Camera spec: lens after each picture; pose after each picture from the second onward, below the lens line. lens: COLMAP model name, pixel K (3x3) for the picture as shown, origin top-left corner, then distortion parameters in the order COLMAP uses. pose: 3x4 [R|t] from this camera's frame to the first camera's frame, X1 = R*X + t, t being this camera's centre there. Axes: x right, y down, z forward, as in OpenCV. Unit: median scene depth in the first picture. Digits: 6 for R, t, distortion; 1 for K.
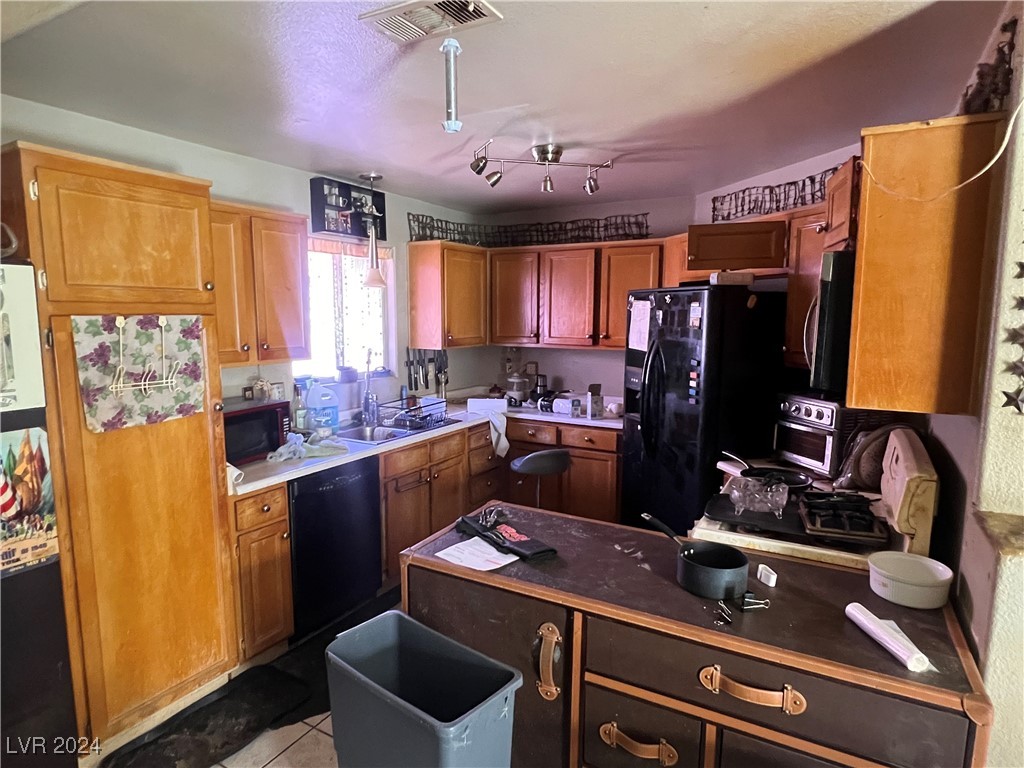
lens RADIAL K [[595.0, 0, 513.1], [0, 595.0, 385.4], [0, 0, 1]] dist [-0.002745, -0.000298]
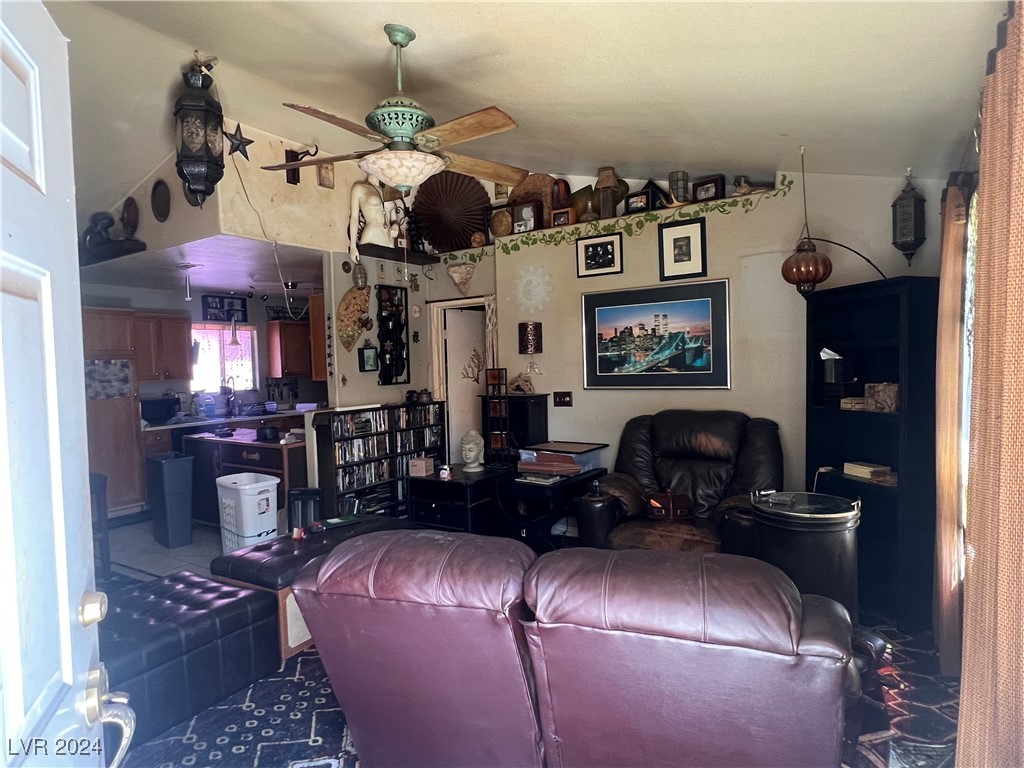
lens RADIAL K [[595.0, 0, 511.8], [0, 595.0, 385.2], [0, 0, 1]] dist [-0.002745, -0.000298]
pose [[0.997453, -0.030489, -0.064480, 1.256299], [0.024891, 0.995992, -0.085912, 0.248728], [0.066841, 0.084089, 0.994214, -1.413908]]
